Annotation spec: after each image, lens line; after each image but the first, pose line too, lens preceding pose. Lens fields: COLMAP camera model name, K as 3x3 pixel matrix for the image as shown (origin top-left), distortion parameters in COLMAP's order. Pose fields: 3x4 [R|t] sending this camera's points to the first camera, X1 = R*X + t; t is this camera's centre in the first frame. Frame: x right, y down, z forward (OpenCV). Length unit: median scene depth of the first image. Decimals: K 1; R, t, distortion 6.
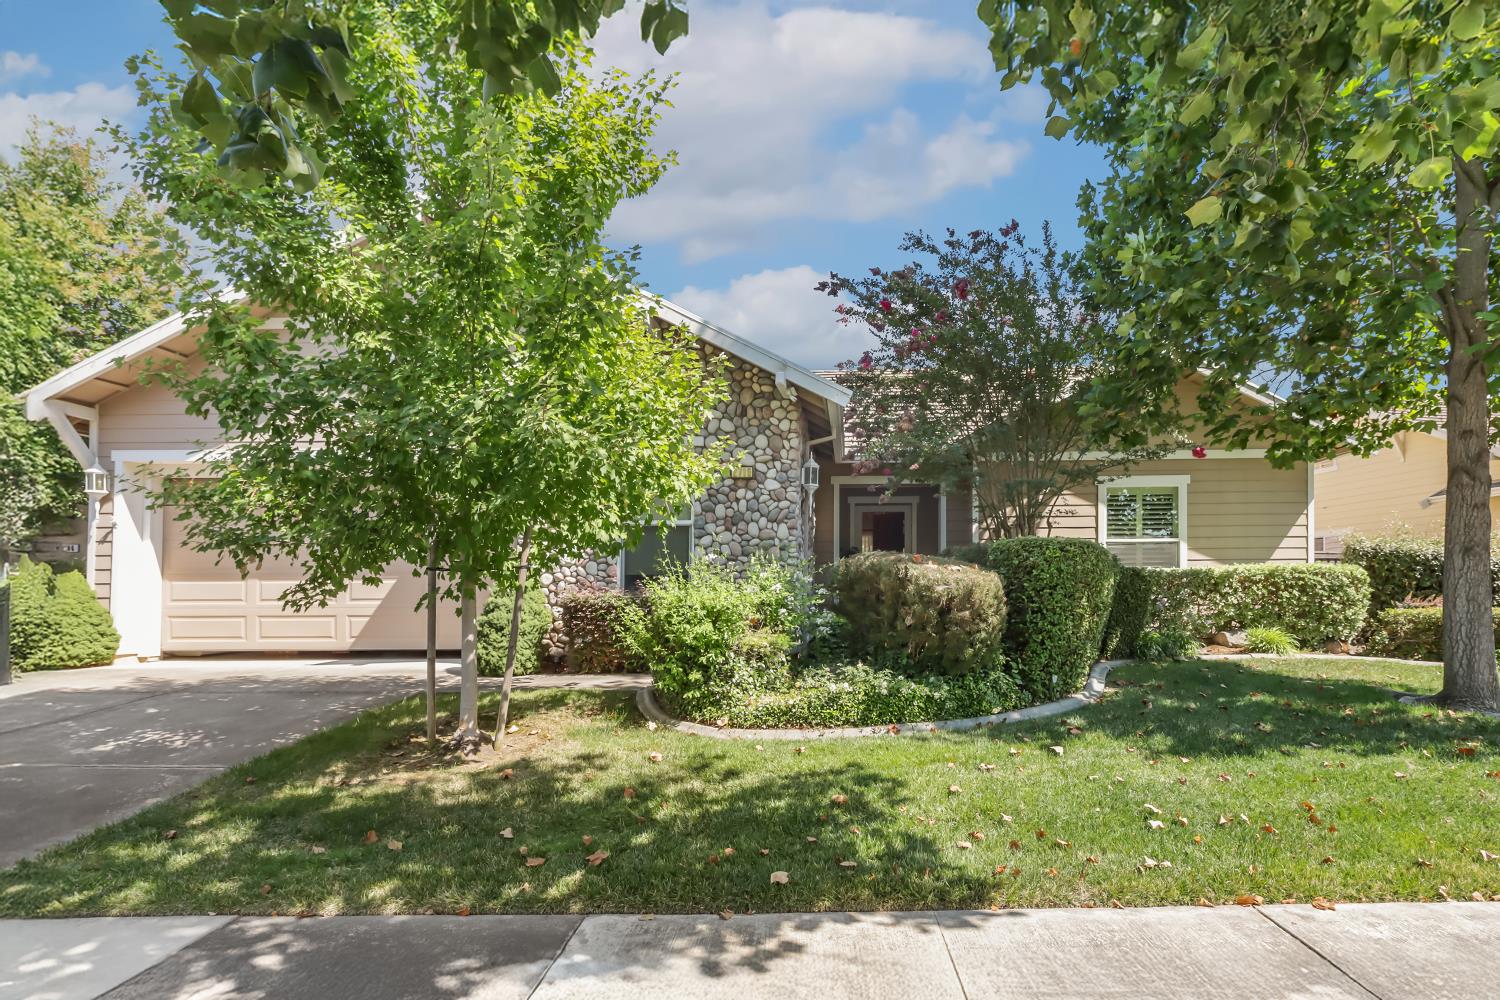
lens RADIAL K [[692.6, 0, 749.7], [0, 692.6, 479.6], [0, 0, 1]] dist [-0.001721, 0.000331]
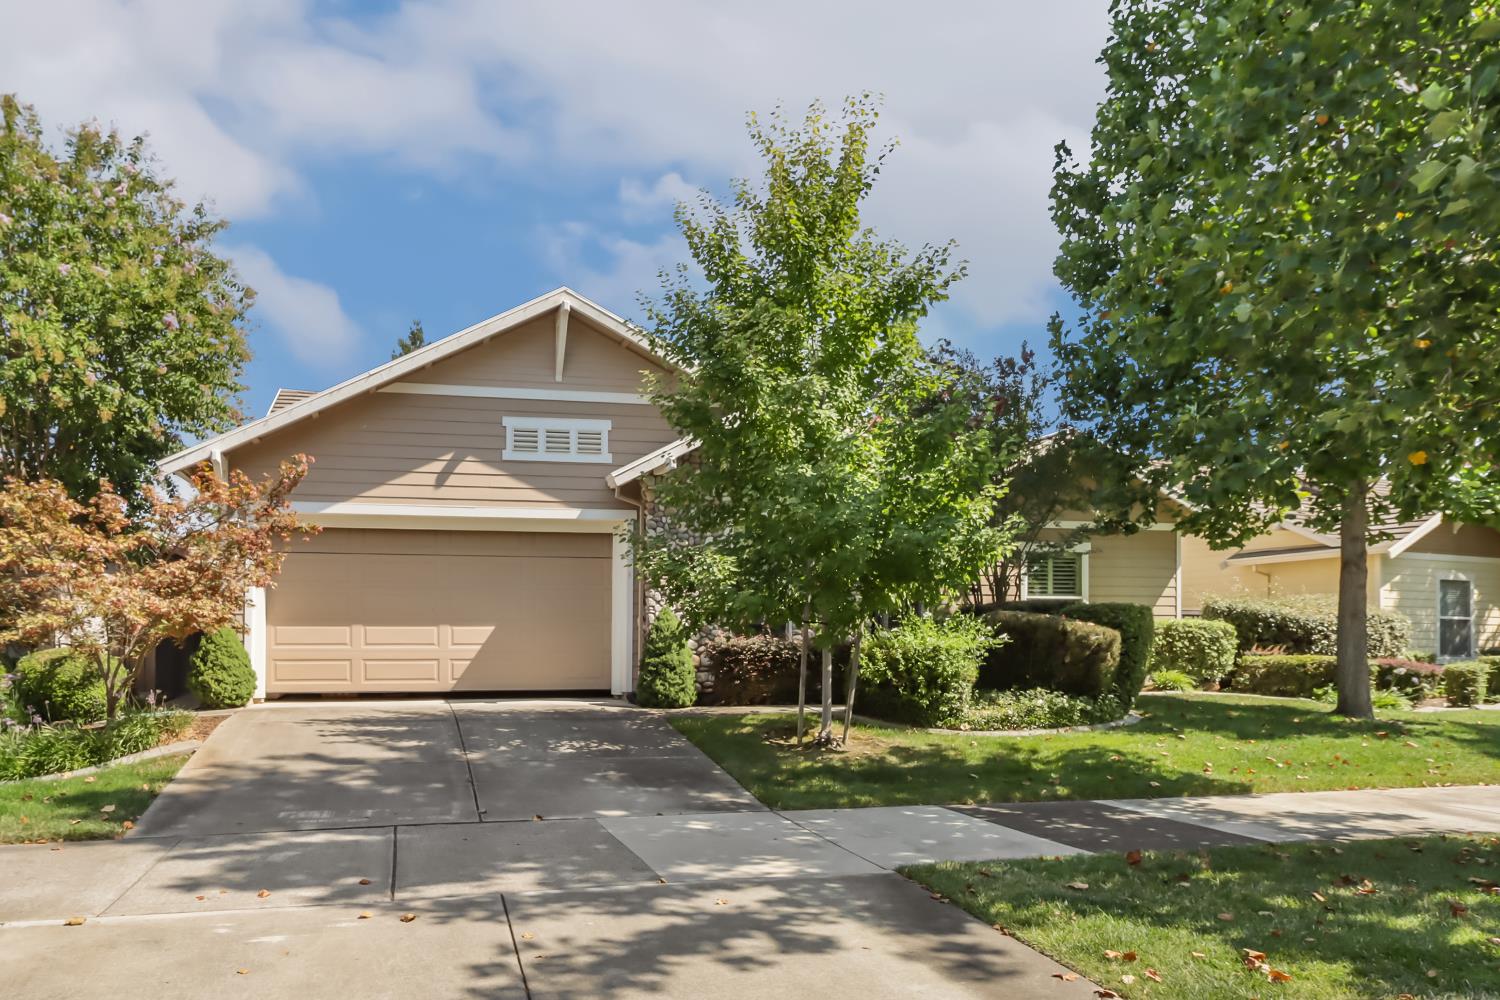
lens RADIAL K [[701.4, 0, 750.0], [0, 701.4, 500.0], [0, 0, 1]] dist [-0.003296, -0.001320]
pose [[0.983646, 0.041601, 0.175244, -0.314362], [-0.035155, 0.998592, -0.039729, -0.024352], [-0.176650, 0.032919, 0.983723, -0.166968]]
